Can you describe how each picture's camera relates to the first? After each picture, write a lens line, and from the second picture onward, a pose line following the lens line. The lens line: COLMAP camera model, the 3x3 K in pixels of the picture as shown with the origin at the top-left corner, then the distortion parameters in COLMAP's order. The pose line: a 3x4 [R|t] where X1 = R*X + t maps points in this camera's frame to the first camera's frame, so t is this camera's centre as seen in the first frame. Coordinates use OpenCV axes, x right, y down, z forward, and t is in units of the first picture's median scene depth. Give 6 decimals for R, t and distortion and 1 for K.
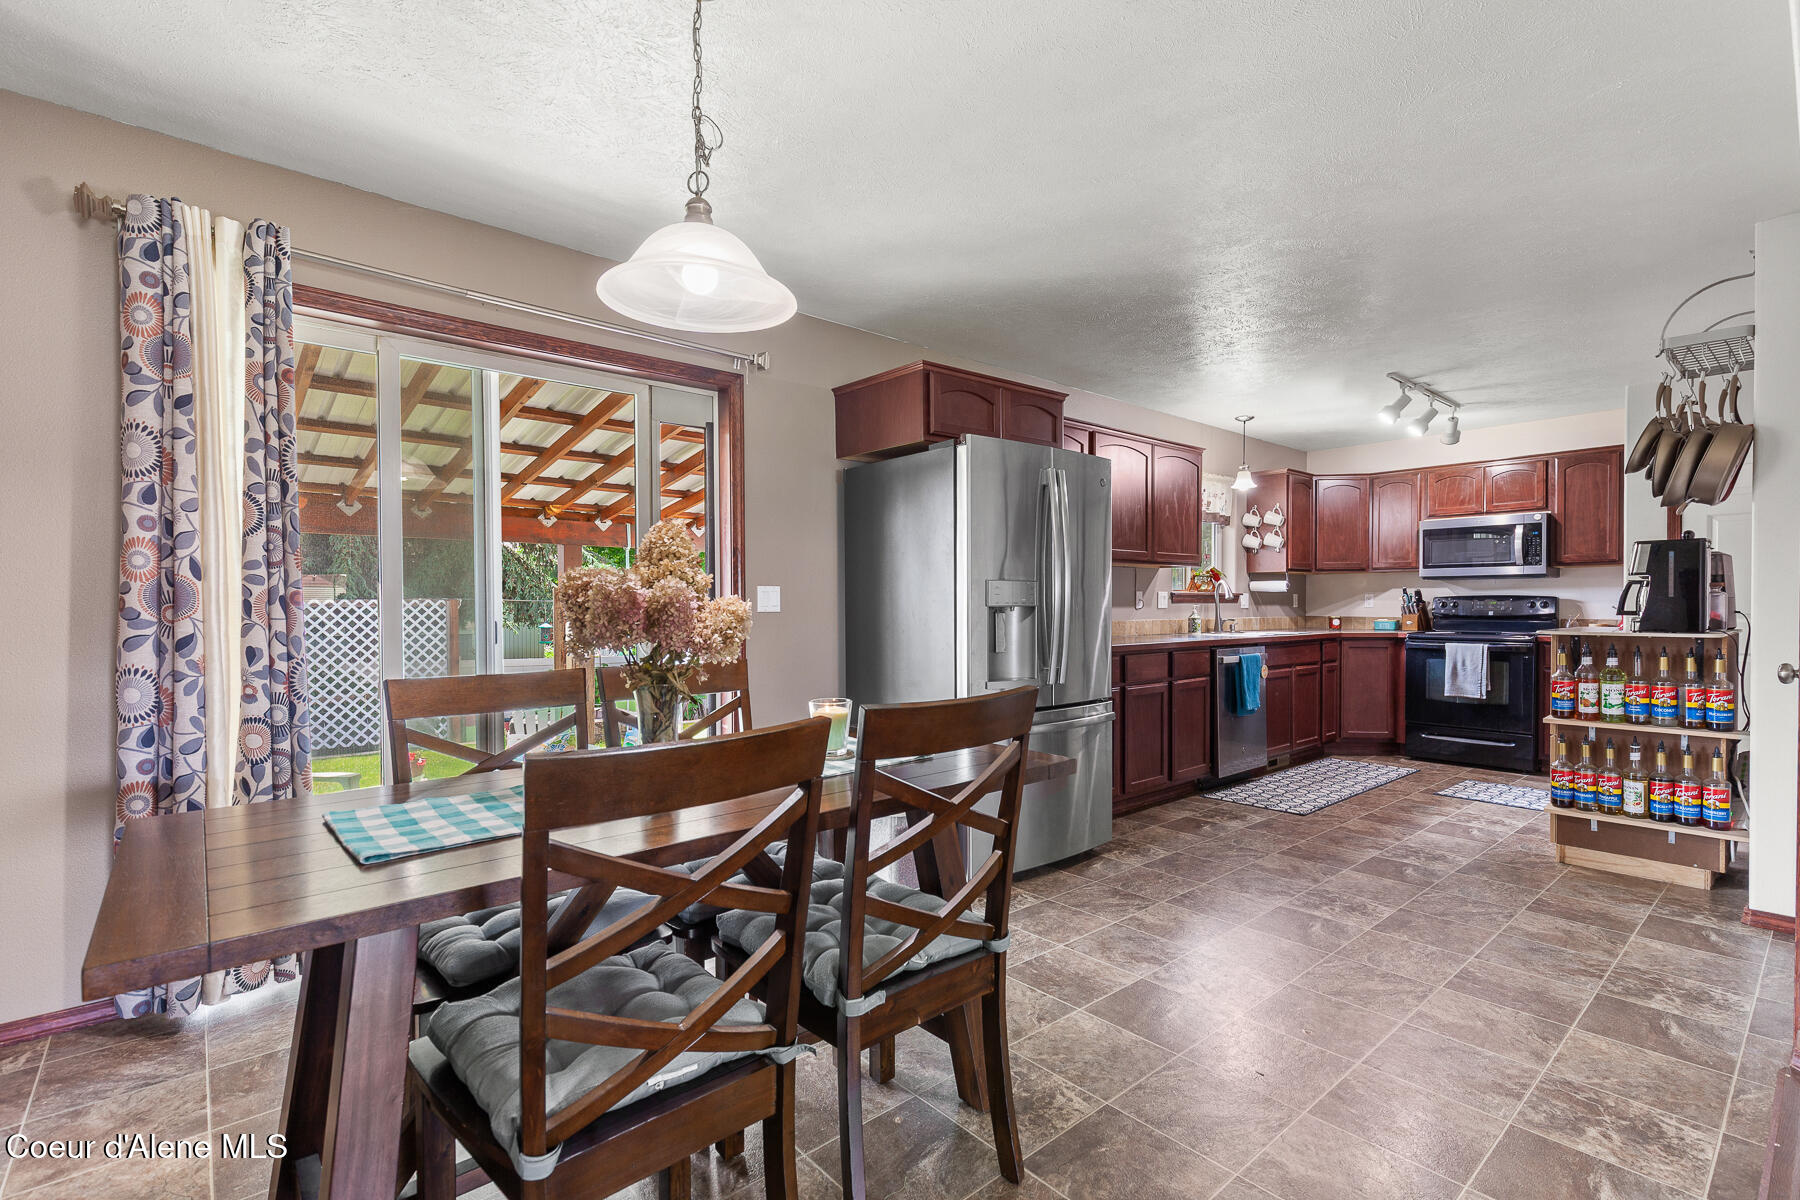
lens RADIAL K [[814.7, 0, 903.0], [0, 814.7, 613.8], [0, 0, 1]] dist [0.005128, -0.000810]
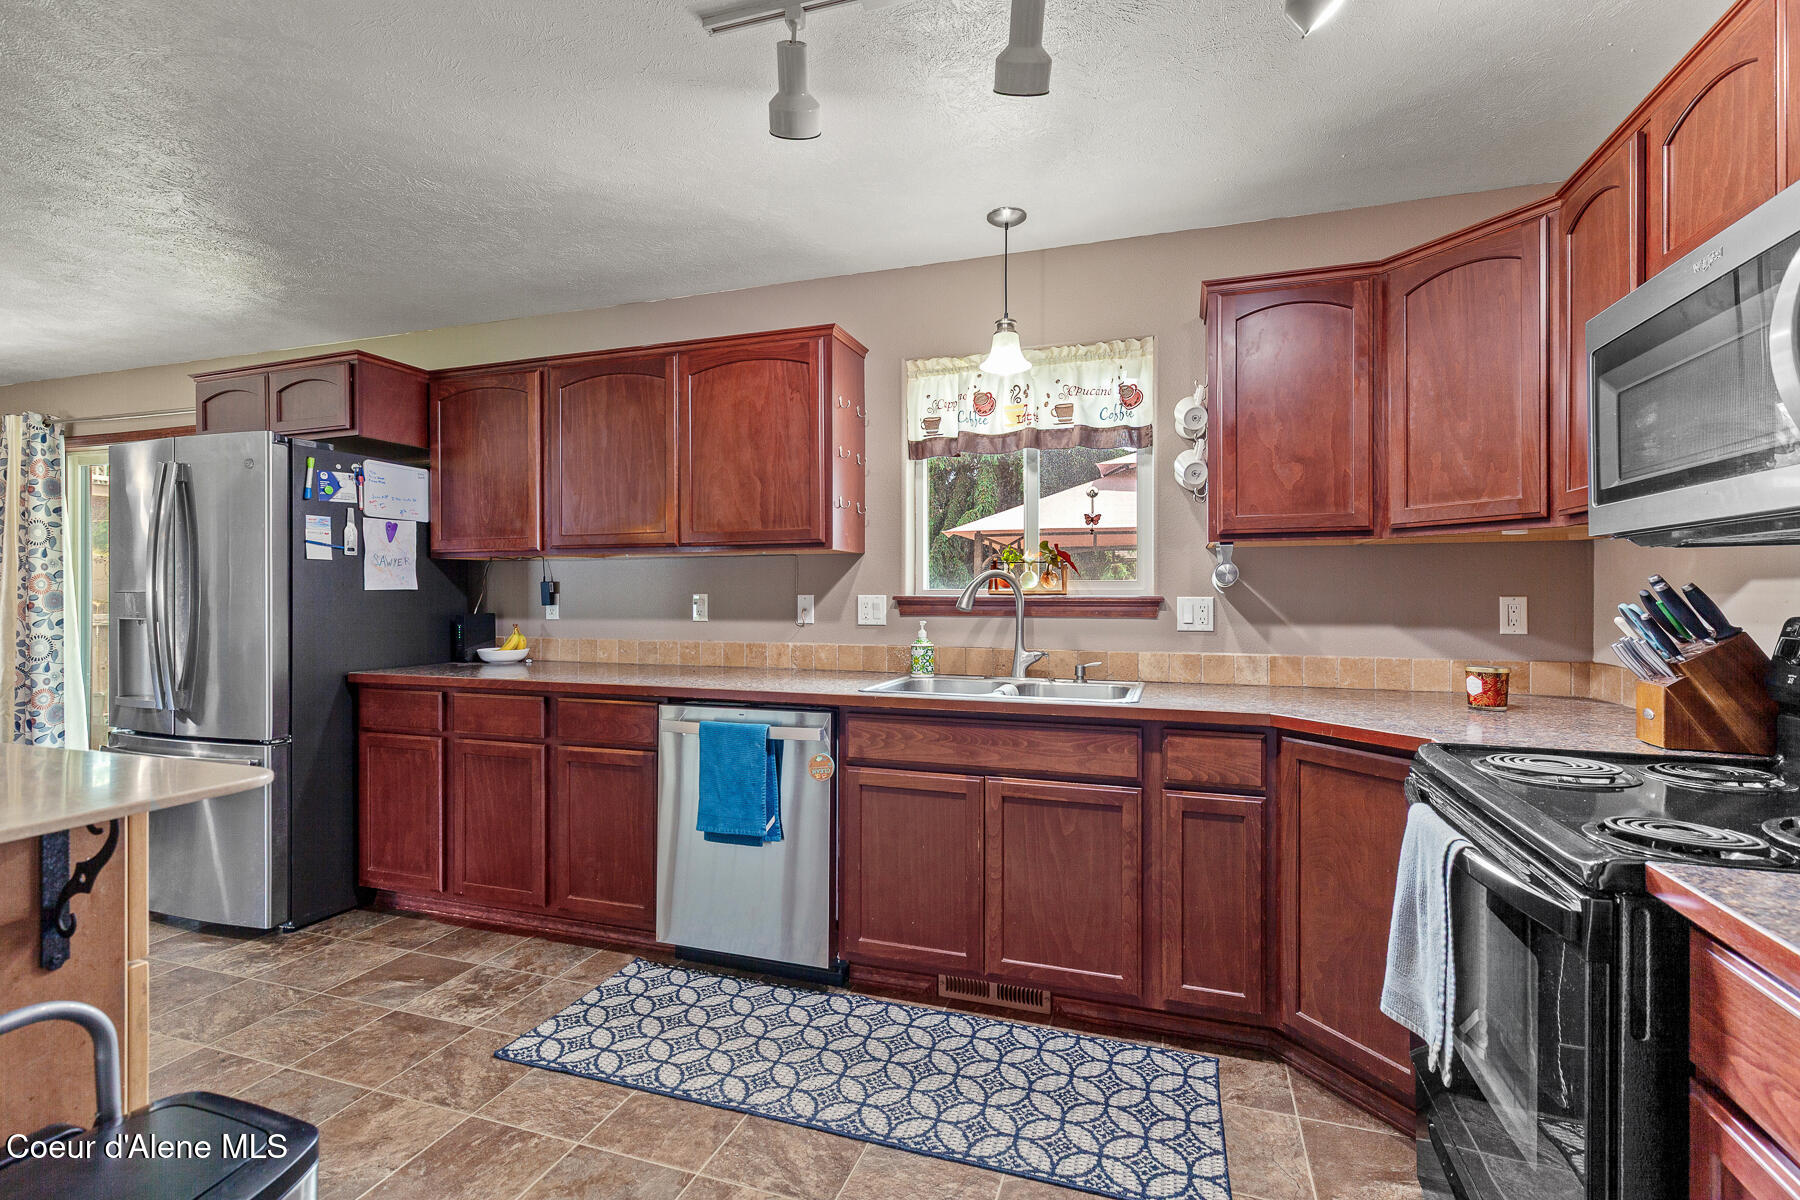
lens RADIAL K [[814.7, 0, 906.4], [0, 814.7, 593.3], [0, 0, 1]] dist [0.005128, -0.000810]
pose [[0.510581, 0.002789, -0.859825, 1.049453], [-0.011538, 0.999927, -0.003608, -0.034757], [0.859752, 0.011762, 0.510576, 0.963909]]
